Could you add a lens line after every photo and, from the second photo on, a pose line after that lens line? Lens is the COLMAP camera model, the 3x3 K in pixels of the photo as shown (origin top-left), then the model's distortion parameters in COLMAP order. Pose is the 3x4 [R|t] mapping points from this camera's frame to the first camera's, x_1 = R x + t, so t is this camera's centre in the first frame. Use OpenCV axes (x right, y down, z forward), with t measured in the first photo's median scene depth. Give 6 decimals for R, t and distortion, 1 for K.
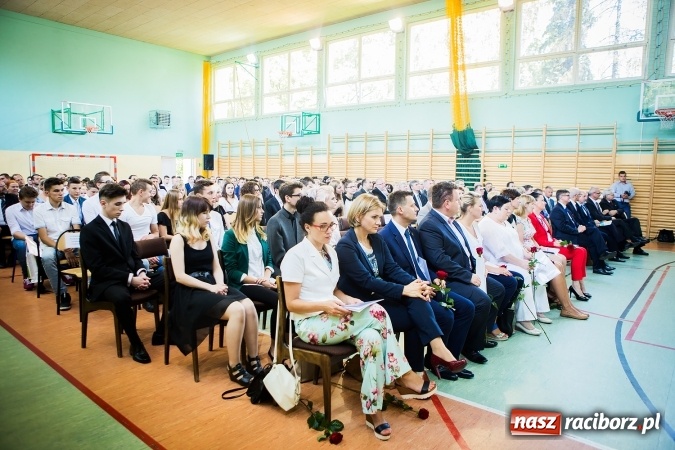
lens RADIAL K [[468.5, 0, 337.5], [0, 468.5, 225.0], [0, 0, 1]] dist [-0.105107, 0.081776]
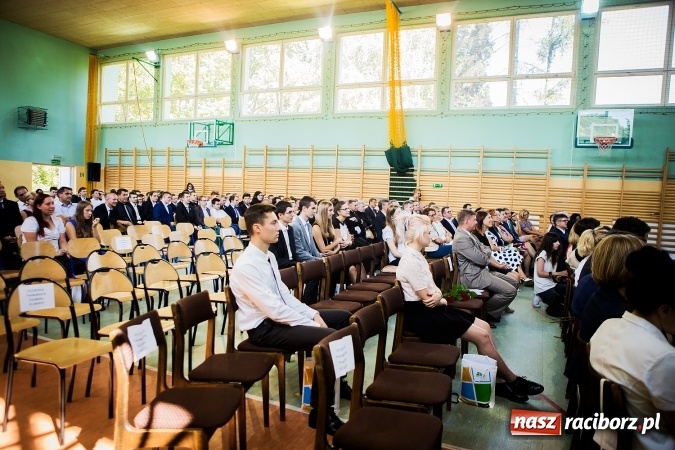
lens RADIAL K [[468.5, 0, 337.5], [0, 468.5, 225.0], [0, 0, 1]] dist [-0.105107, 0.081776]
pose [[0.961911, 0.004109, 0.273333, -0.108099], [0.004385, 0.999526, -0.030456, -0.013263], [-0.273328, 0.030495, 0.961437, 0.096397]]
